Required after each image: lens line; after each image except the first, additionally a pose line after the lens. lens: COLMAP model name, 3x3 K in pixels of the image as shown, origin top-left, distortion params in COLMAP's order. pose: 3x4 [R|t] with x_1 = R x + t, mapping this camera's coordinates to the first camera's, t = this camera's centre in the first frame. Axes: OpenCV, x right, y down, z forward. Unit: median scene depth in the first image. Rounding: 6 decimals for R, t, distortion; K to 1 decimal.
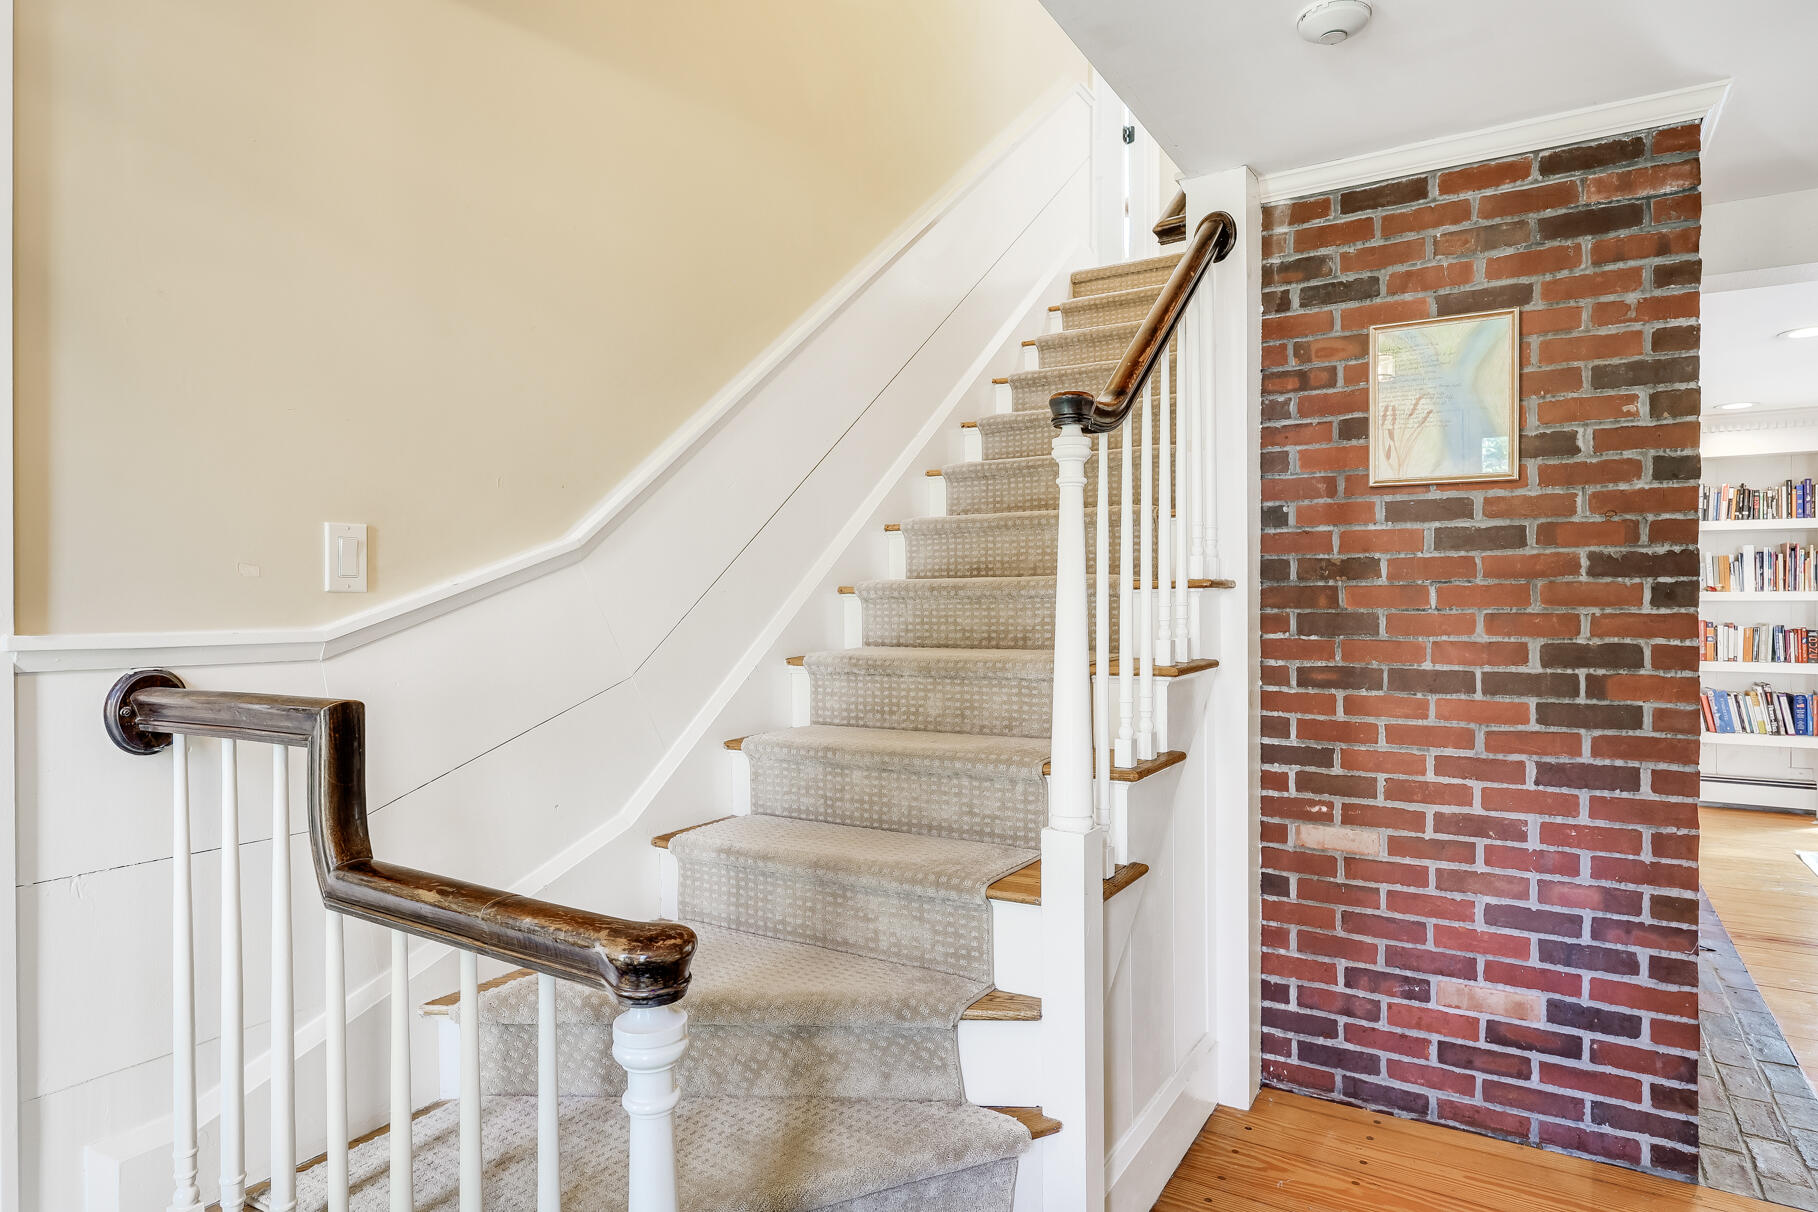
lens RADIAL K [[1041.2, 0, 907.1], [0, 1041.2, 605.7], [0, 0, 1]] dist [0.002286, 0.000141]
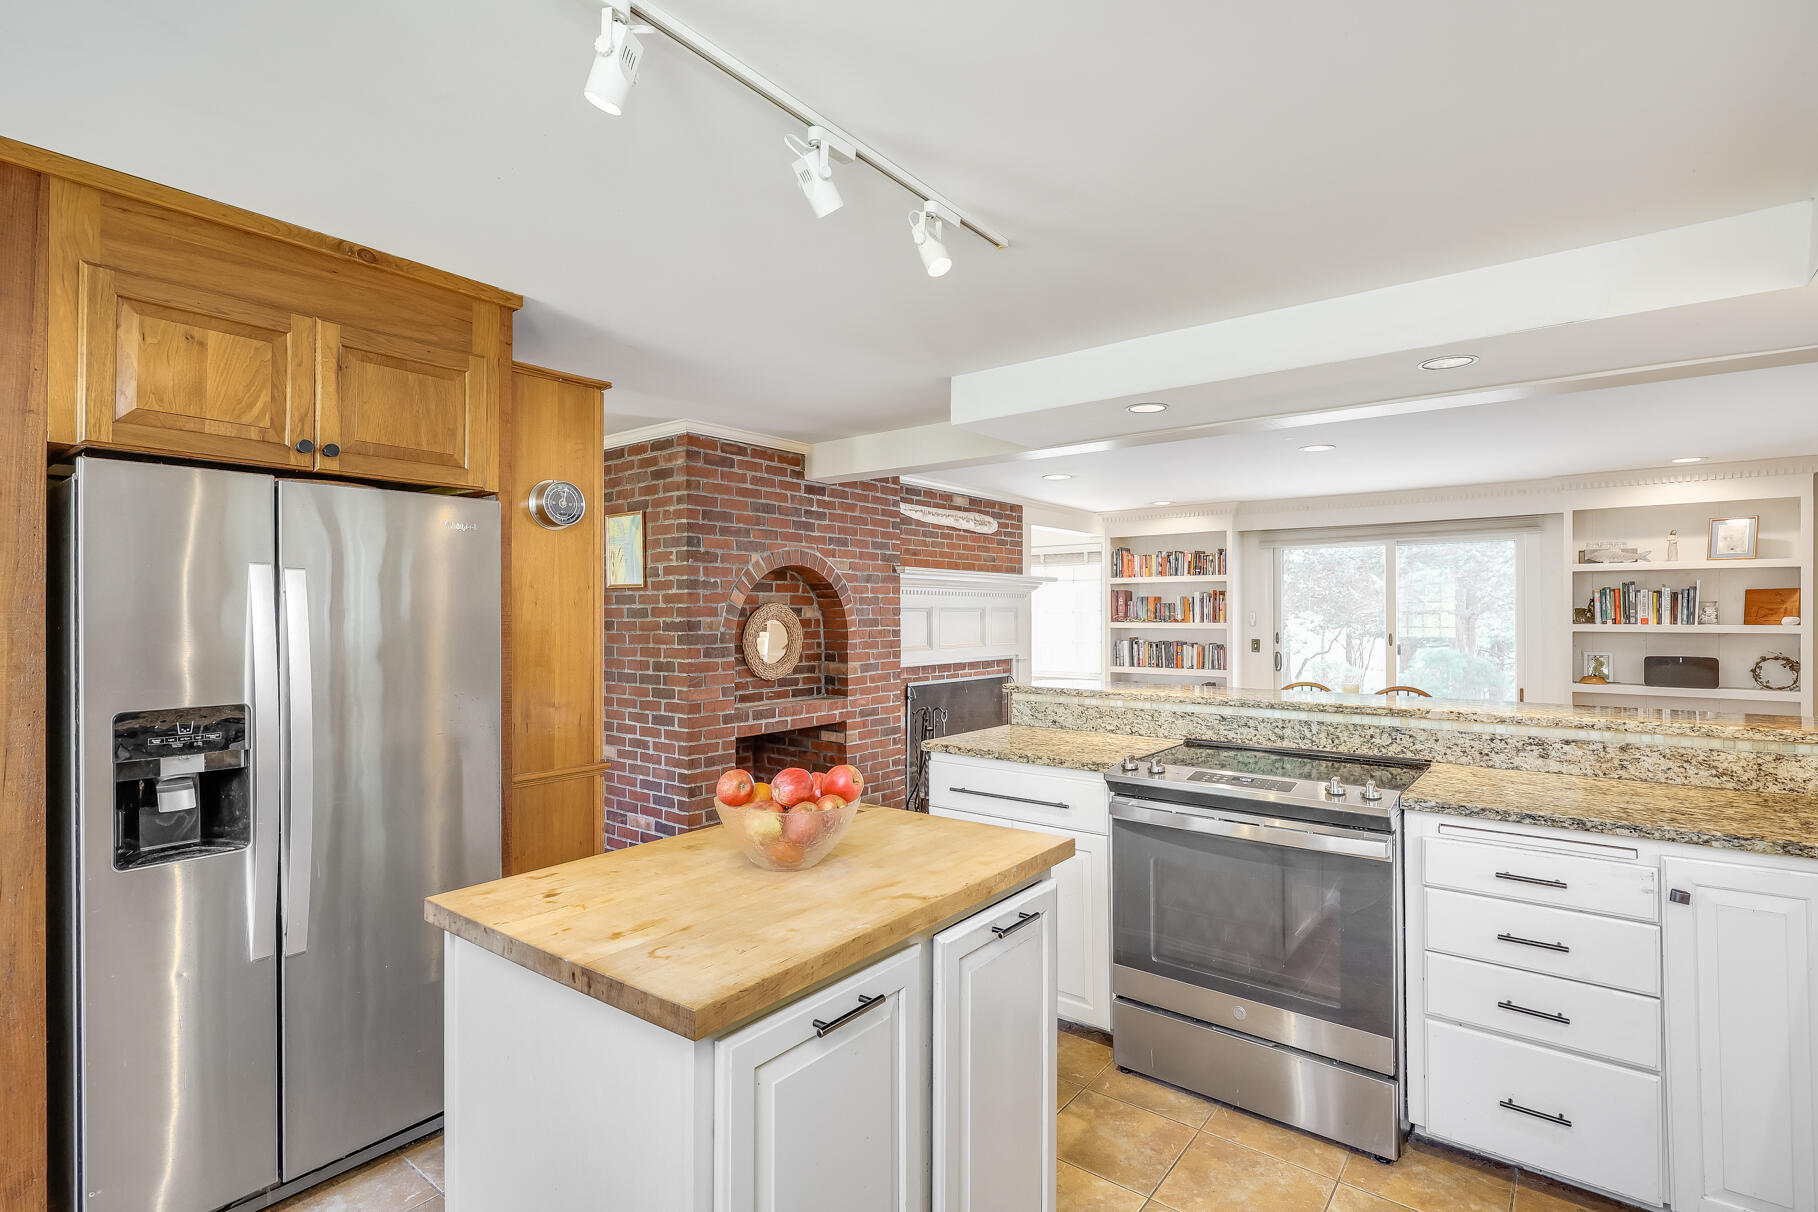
lens RADIAL K [[873.6, 0, 909.1], [0, 873.6, 611.2], [0, 0, 1]] dist [0.001659, -0.000368]
pose [[0.992934, -0.002805, -0.118635, 1.291269], [0.001979, 0.999973, -0.007073, -0.052252], [0.118652, 0.006789, 0.992913, -0.741208]]
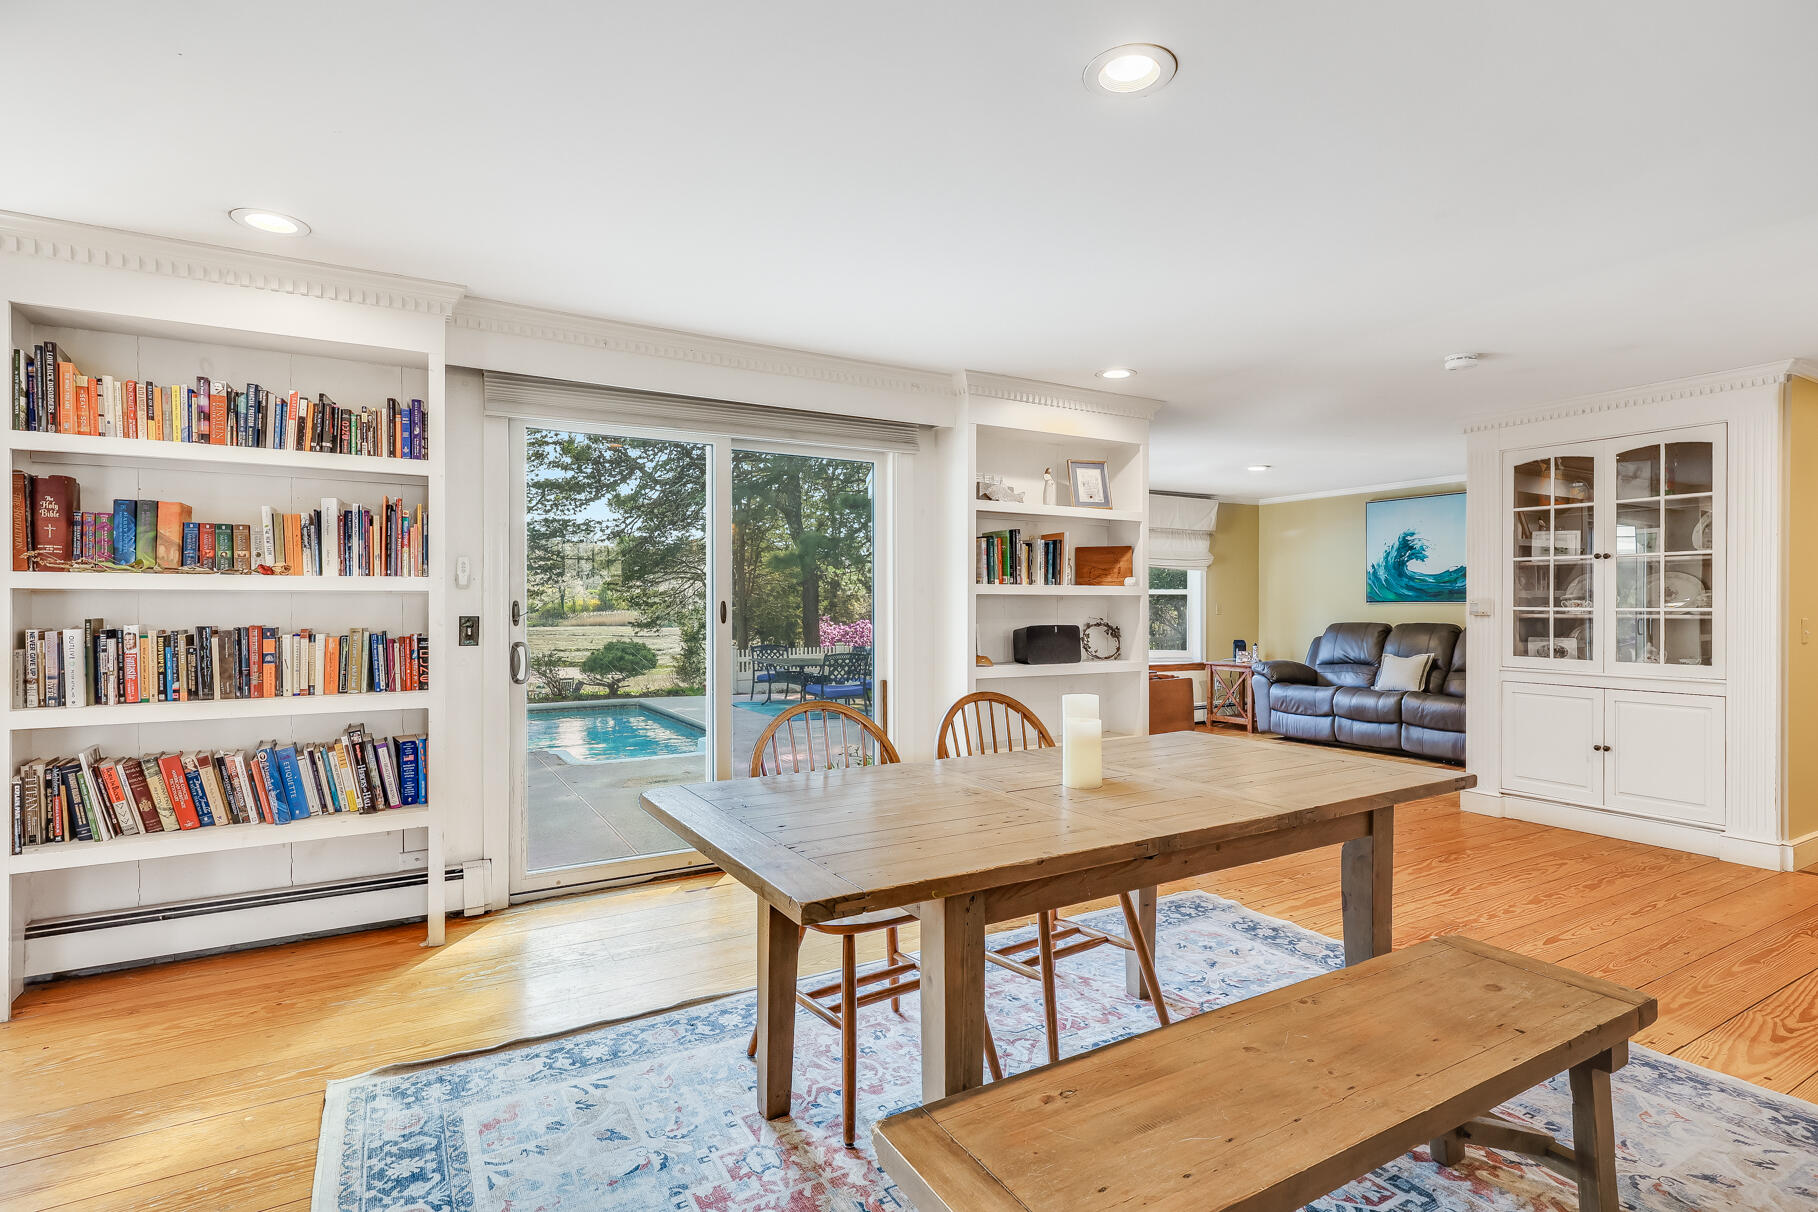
lens RADIAL K [[897.7, 0, 918.2], [0, 897.7, 603.7], [0, 0, 1]] dist [-0.001622, 0.000602]
pose [[0.469781, 0.001479, 0.882782, 1.223444], [0.004530, 0.999981, -0.004086, 0.013883], [-0.882772, 0.005919, 0.469765, 1.106463]]
